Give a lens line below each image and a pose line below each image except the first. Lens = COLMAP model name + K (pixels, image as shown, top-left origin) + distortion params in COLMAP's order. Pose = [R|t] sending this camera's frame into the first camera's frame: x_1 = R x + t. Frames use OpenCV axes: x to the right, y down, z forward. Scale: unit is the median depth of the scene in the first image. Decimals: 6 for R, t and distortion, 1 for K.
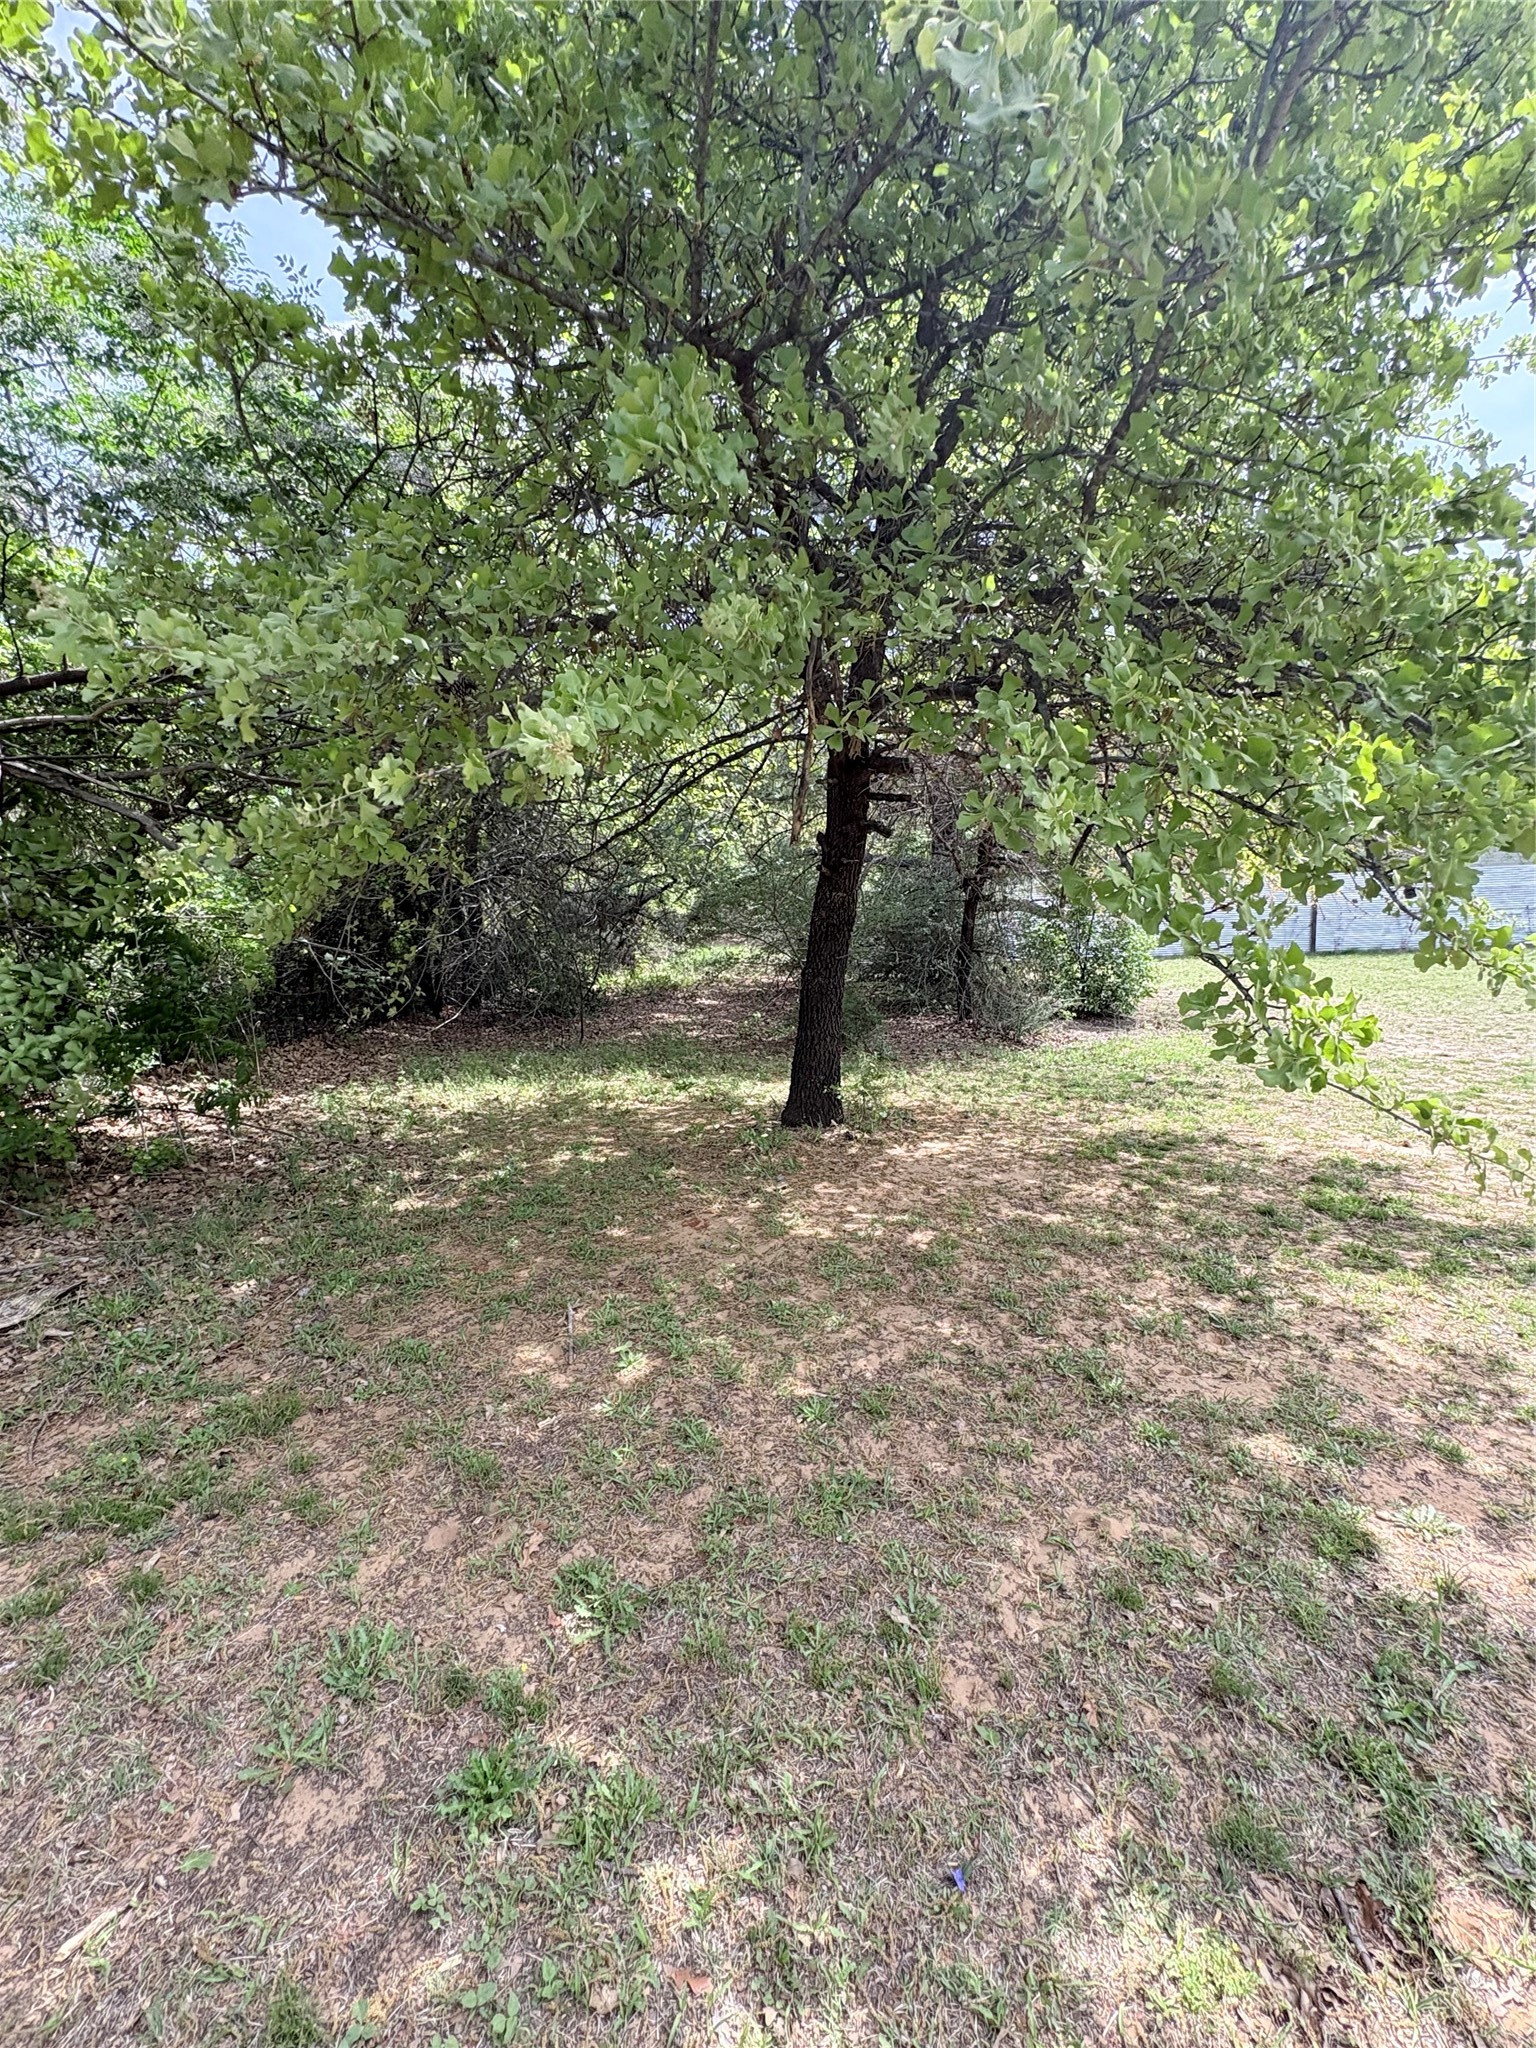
lens RADIAL K [[815.5, 0, 756.2], [0, 815.5, 1016.1], [0, 0, 1]] dist [0.000215, 0.000360]
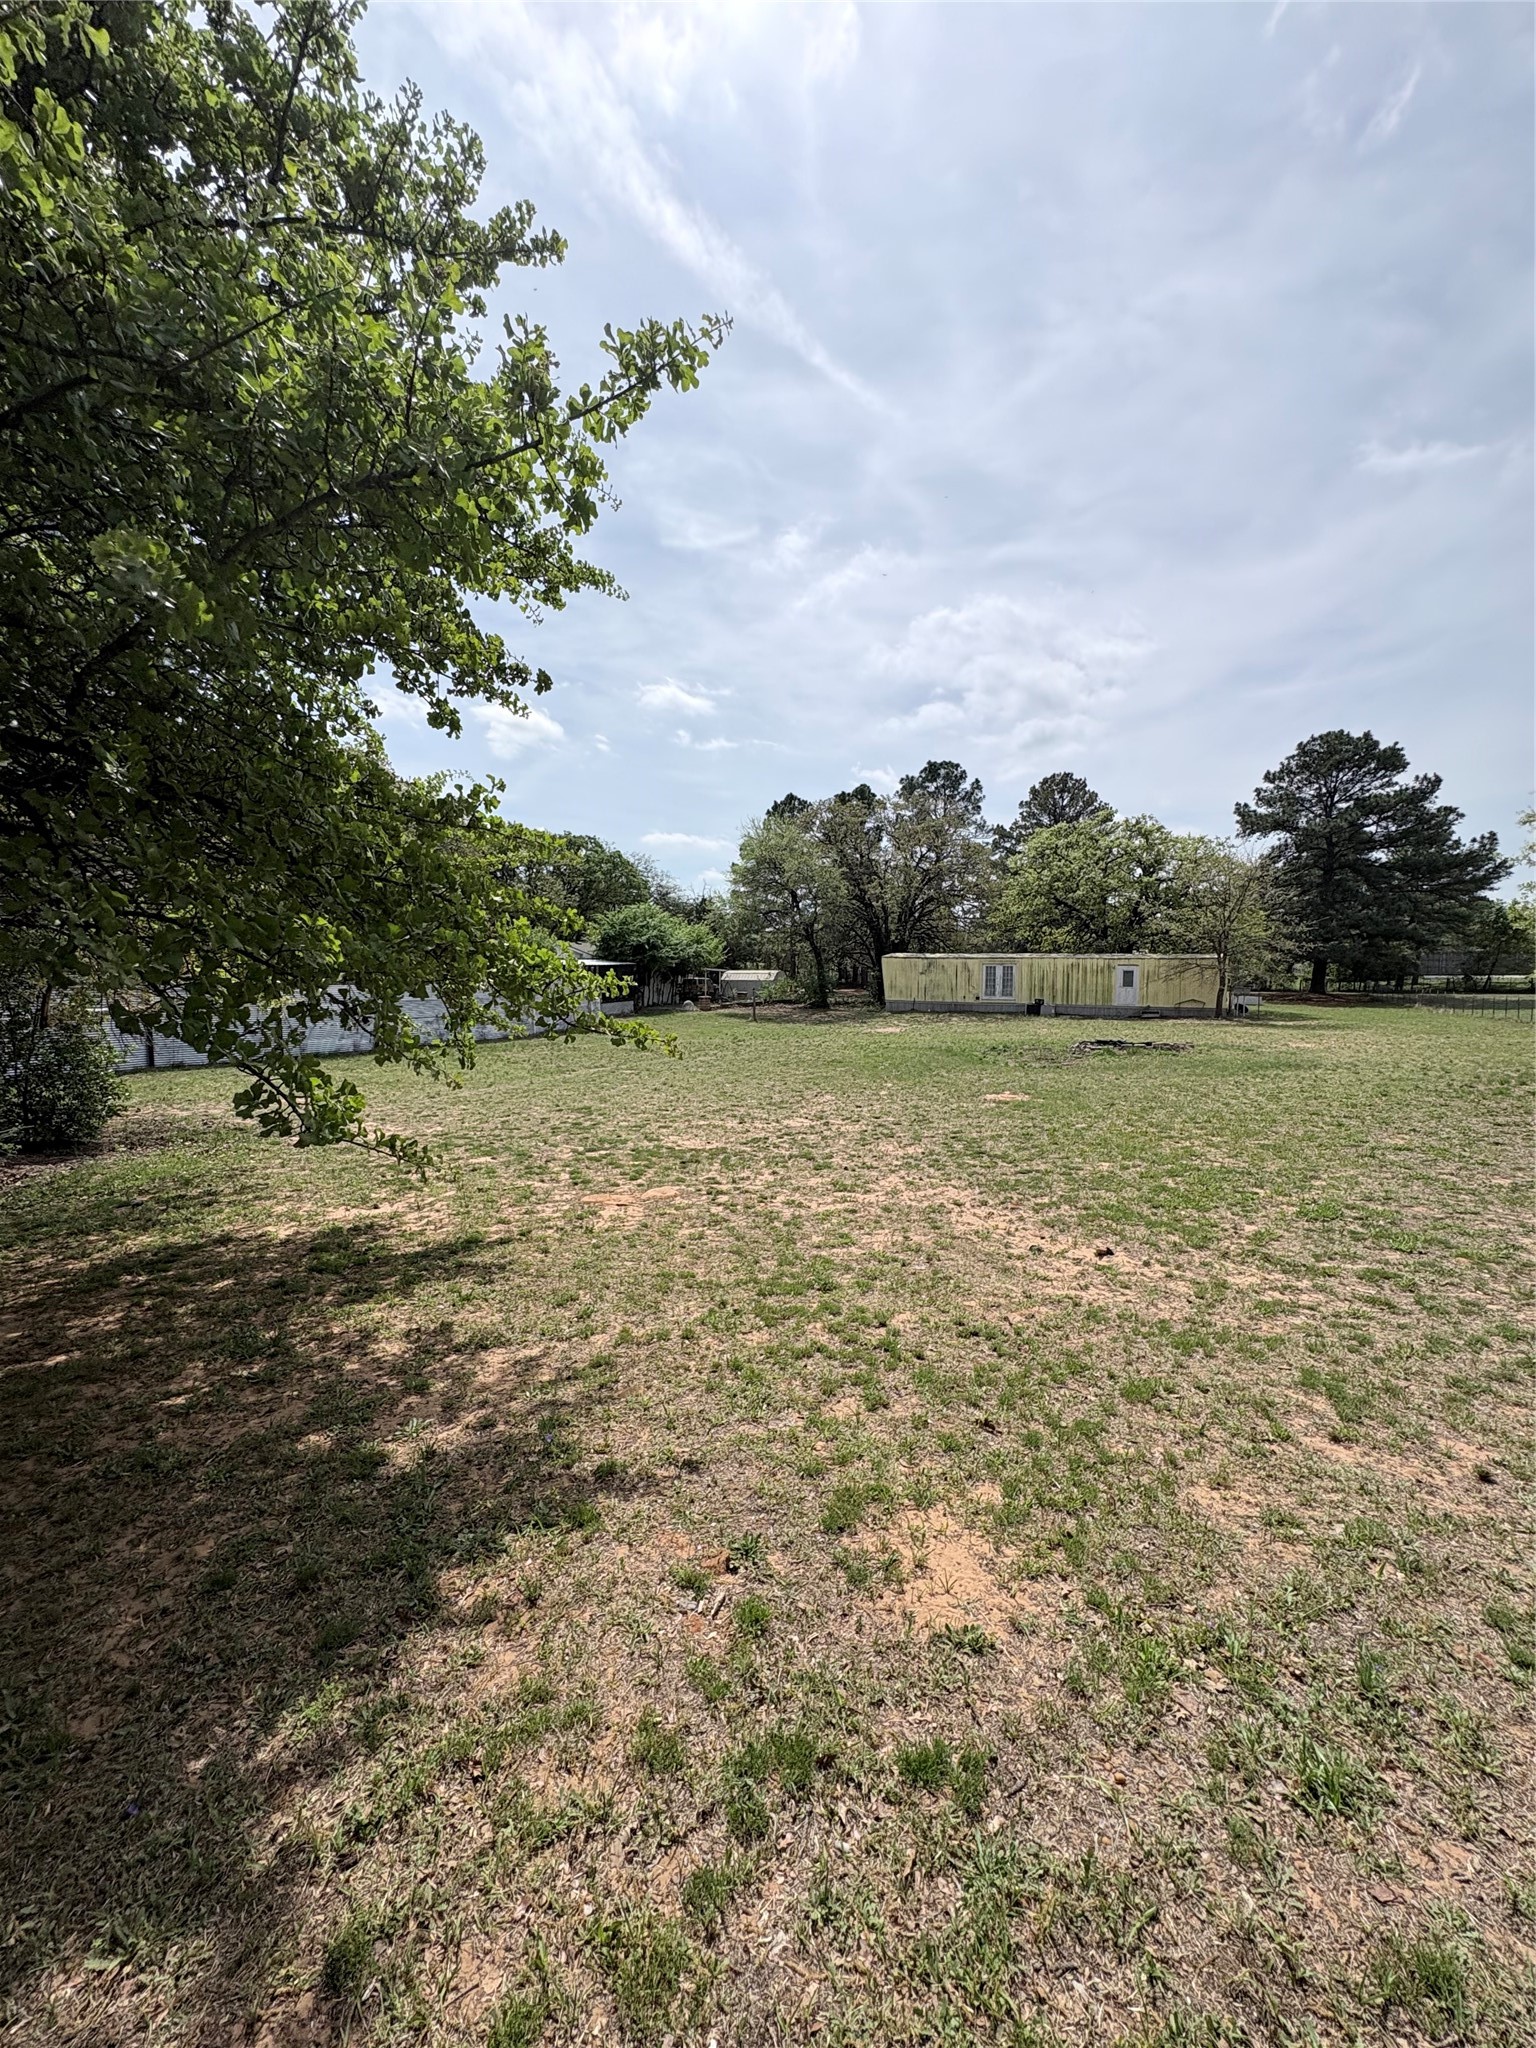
lens RADIAL K [[815.5, 0, 761.2], [0, 815.5, 1022.0], [0, 0, 1]] dist [0.000215, 0.000360]
pose [[0.426088, -0.005576, 0.904665, -0.164324], [0.117947, 0.991788, -0.049439, 0.011423], [-0.896960, 0.127768, 0.423247, -0.194534]]
